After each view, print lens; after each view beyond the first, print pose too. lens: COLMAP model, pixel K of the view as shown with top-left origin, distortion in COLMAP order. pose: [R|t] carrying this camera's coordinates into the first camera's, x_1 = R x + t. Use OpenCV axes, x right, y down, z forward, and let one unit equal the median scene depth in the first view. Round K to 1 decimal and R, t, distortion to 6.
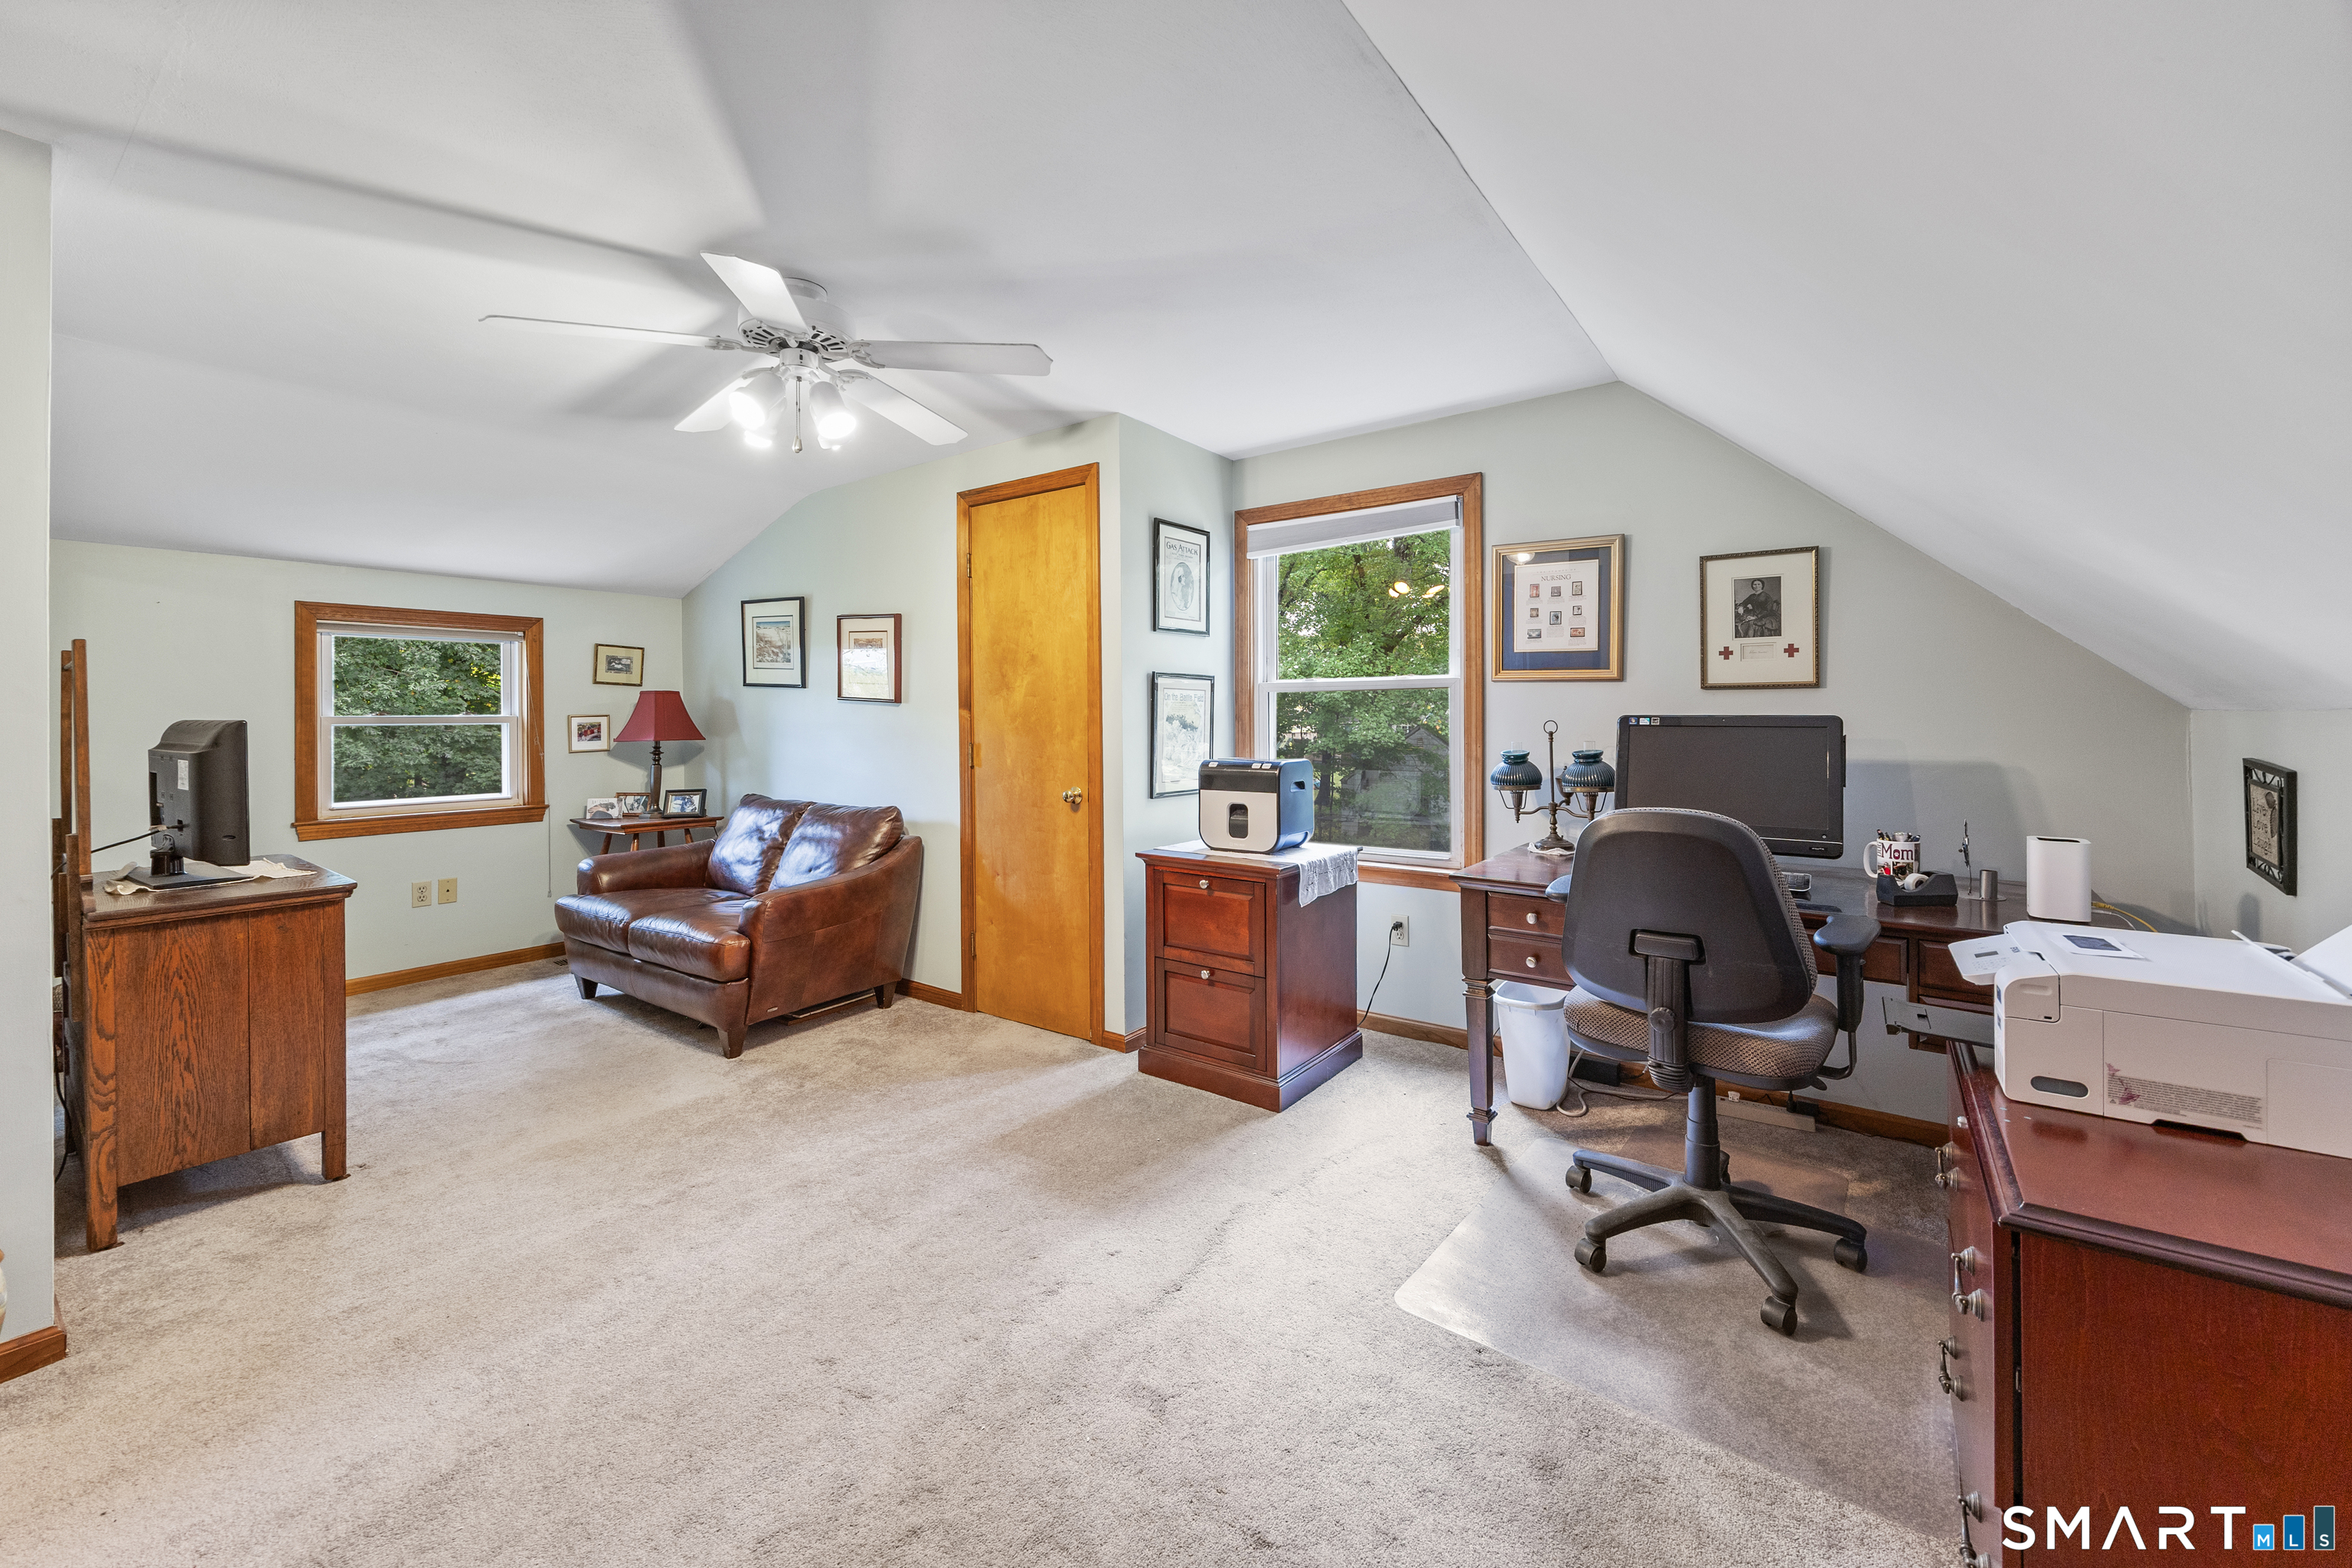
lens RADIAL K [[924.8, 0, 1175.8], [0, 924.8, 716.4], [0, 0, 1]] dist [-0.002200, 0.000276]
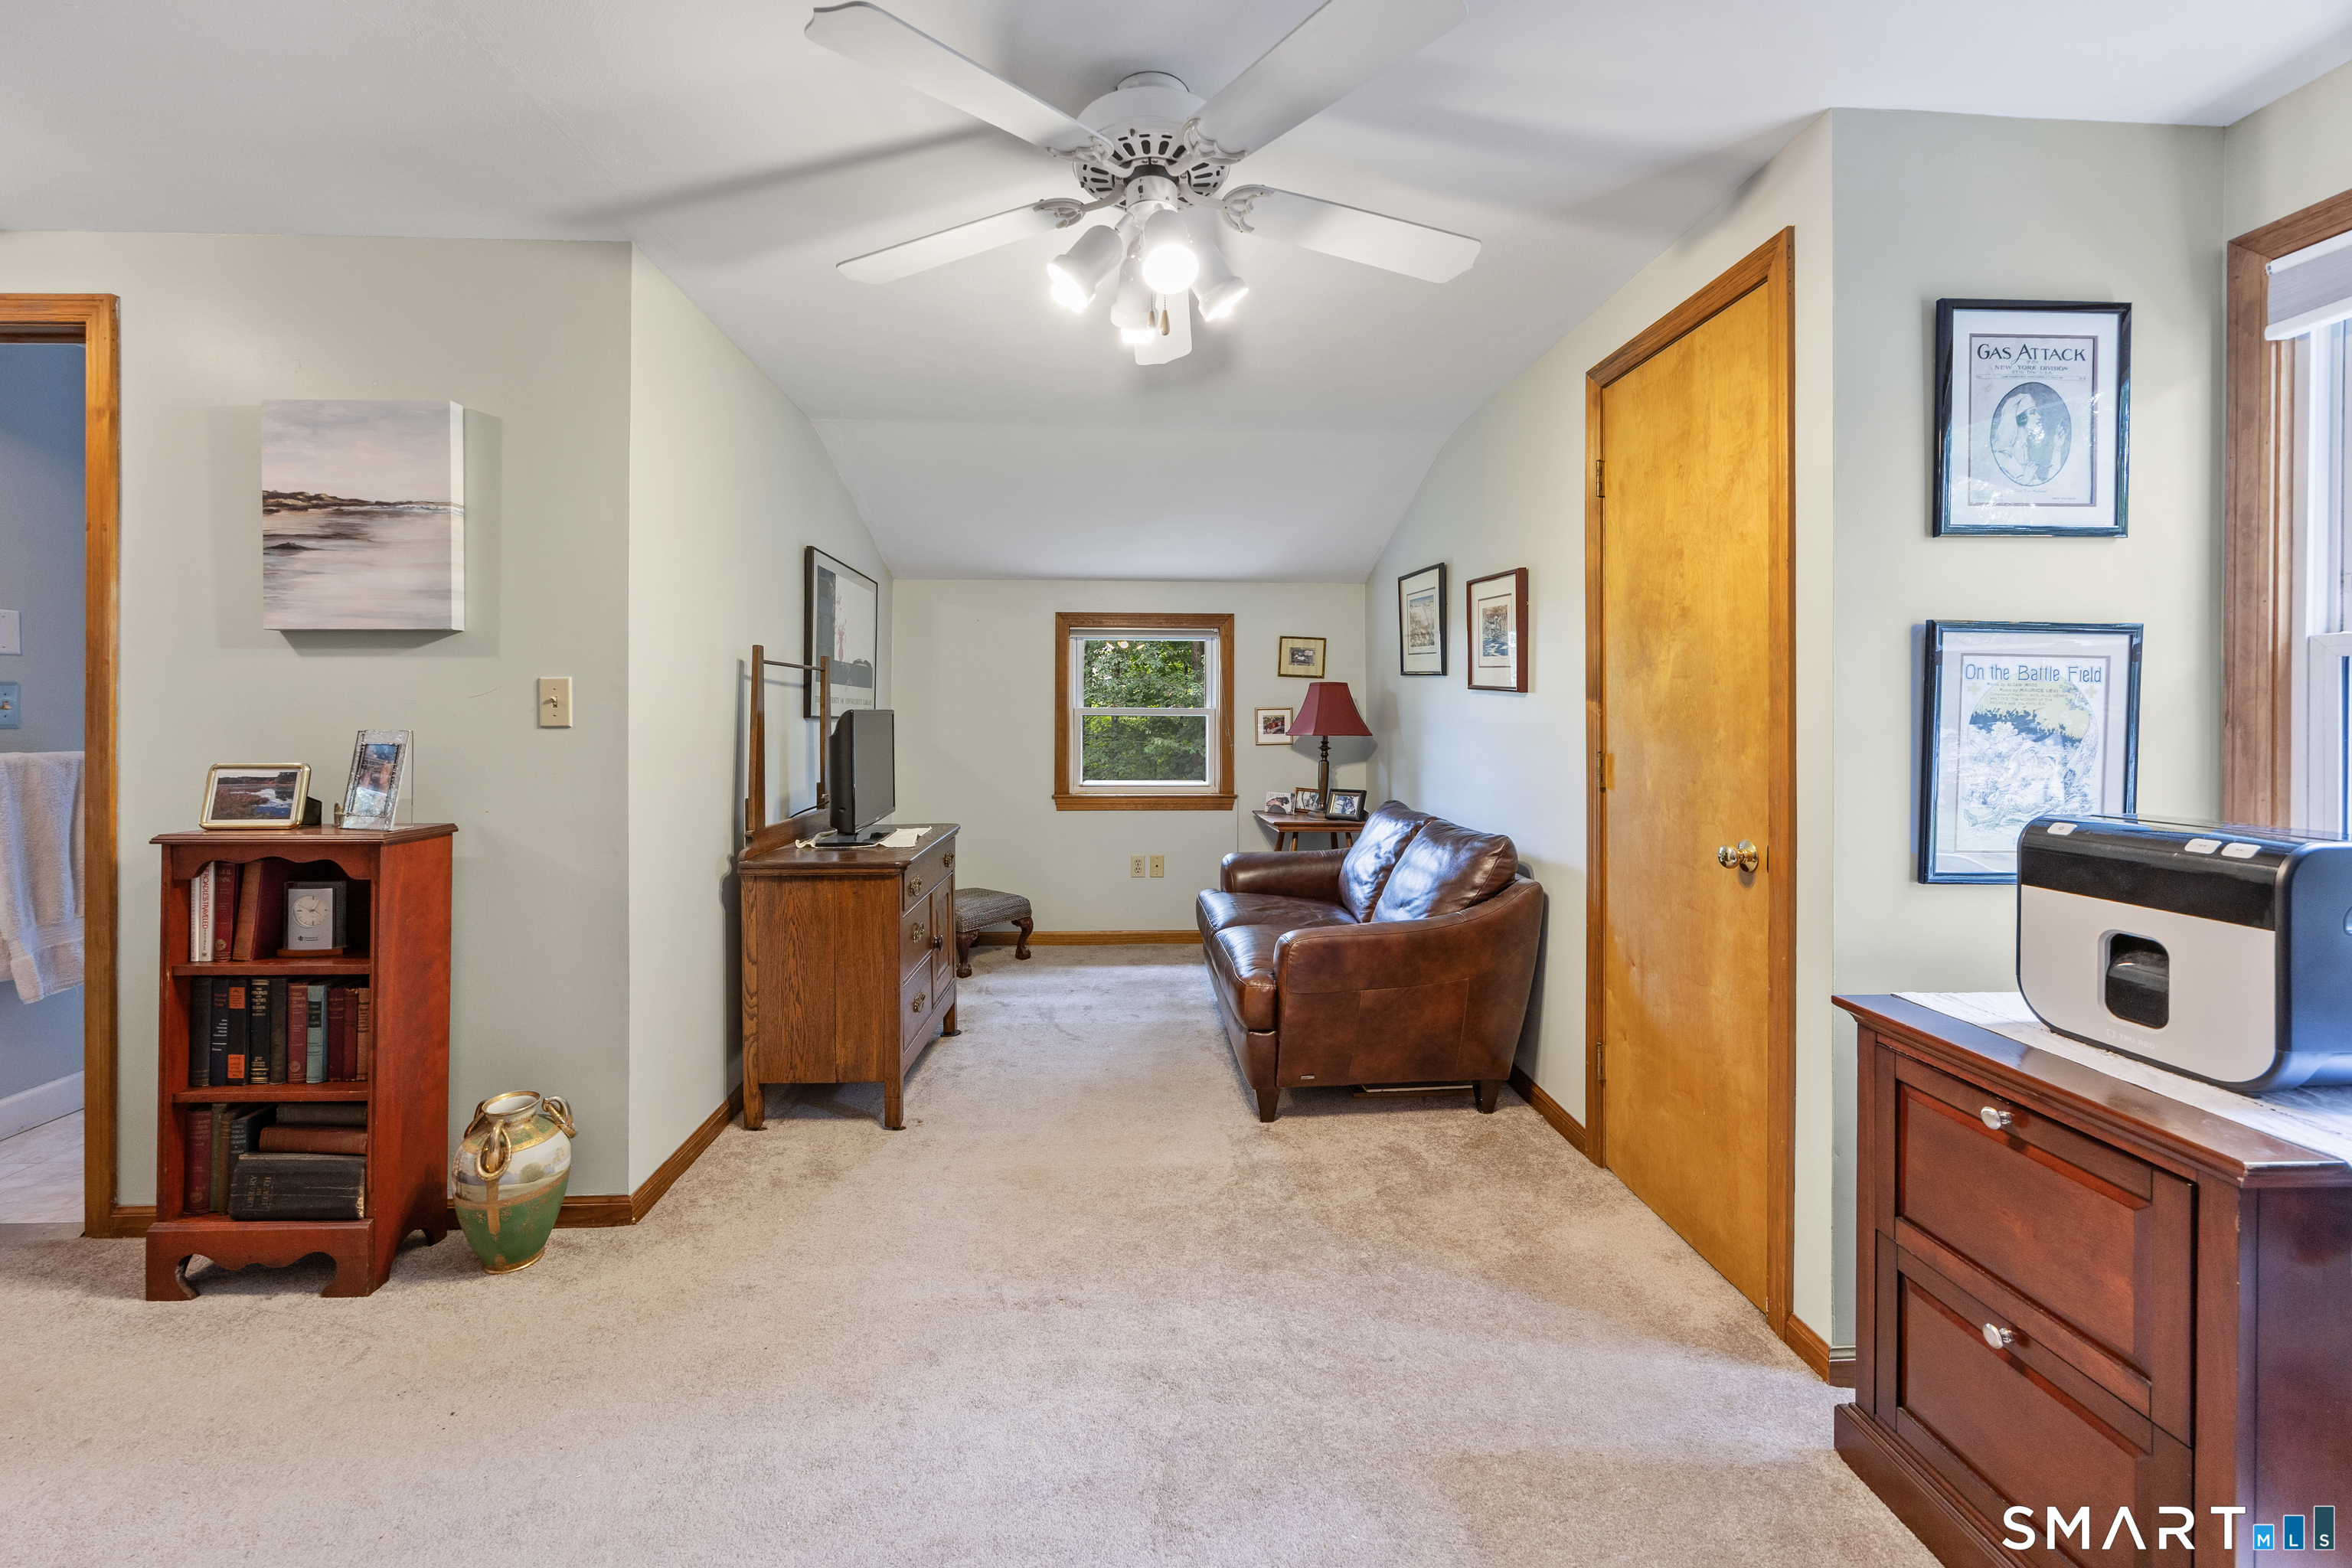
lens RADIAL K [[924.8, 0, 1175.8], [0, 924.8, 716.4], [0, 0, 1]] dist [-0.002200, 0.000276]
pose [[0.630752, 0.010696, -0.775911, 0.101380], [-0.007080, 0.999943, 0.008029, 0.000503], [0.775952, 0.000429, 0.630791, 0.387715]]
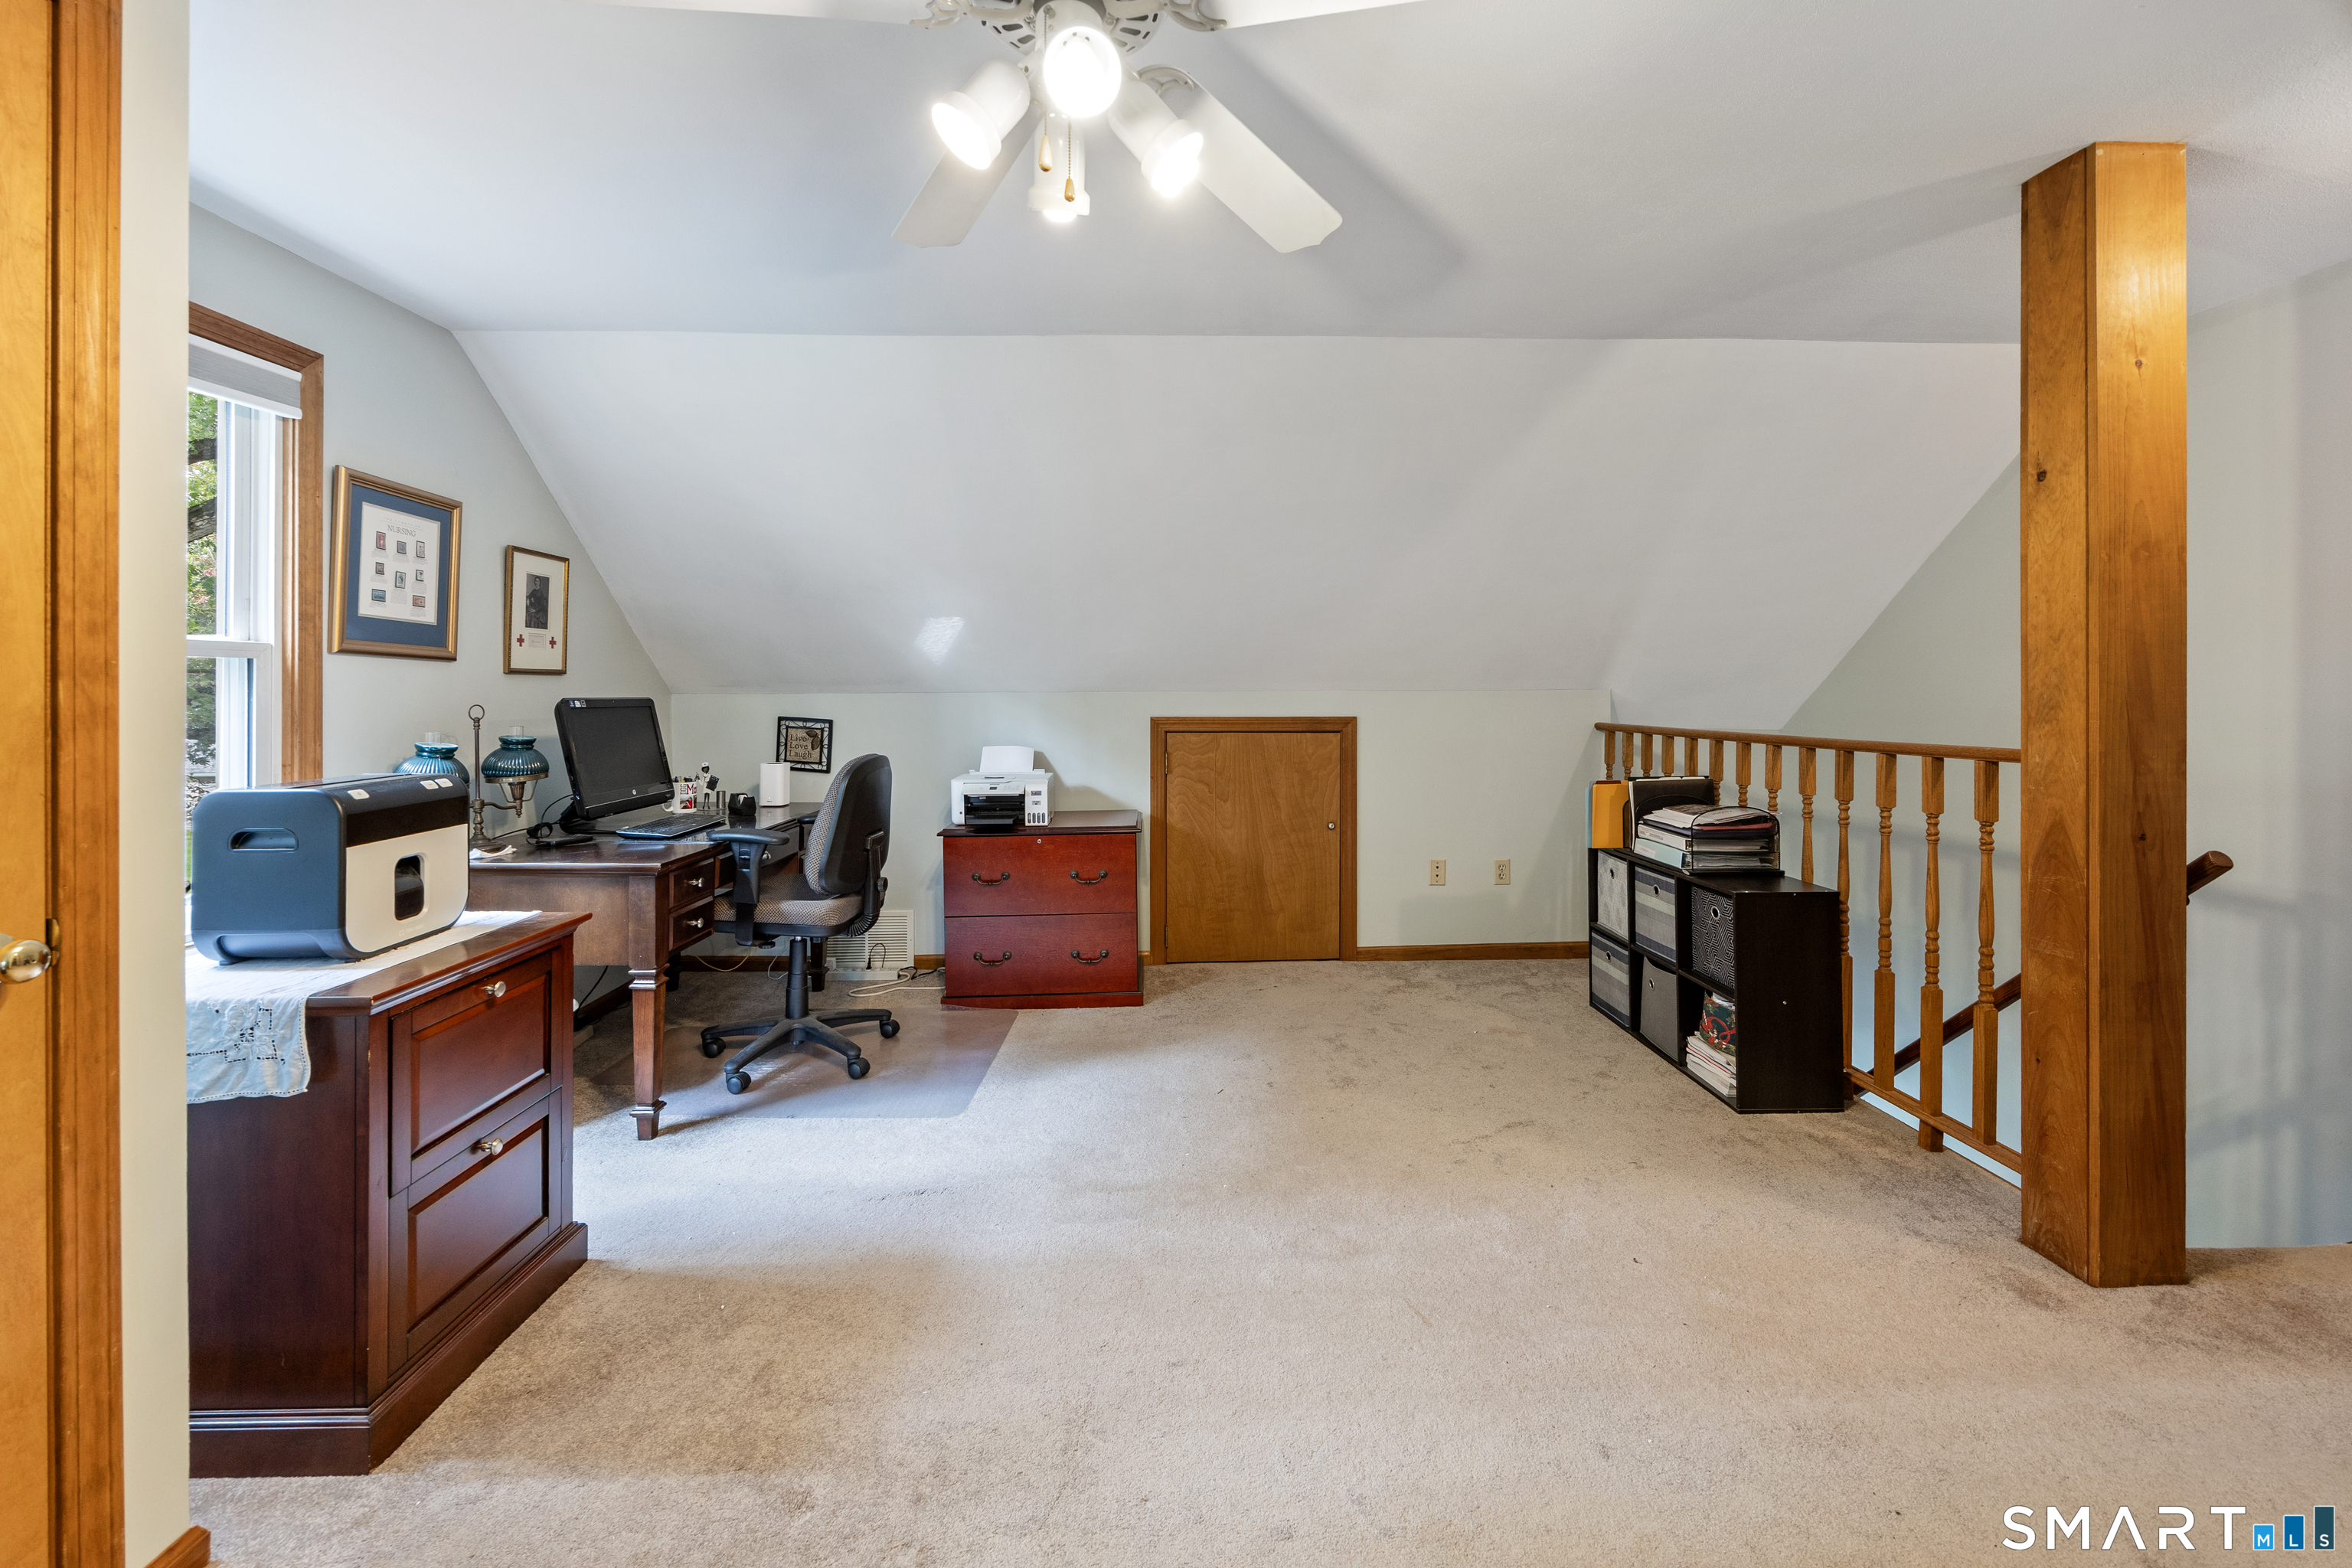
lens RADIAL K [[924.8, 0, 1175.8], [0, 924.8, 716.4], [0, 0, 1]] dist [-0.002200, 0.000276]
pose [[-0.604861, -0.017063, 0.796148, -0.596511], [0.004685, 0.999677, 0.024984, -0.002771], [-0.796317, 0.018842, -0.604586, 0.866089]]
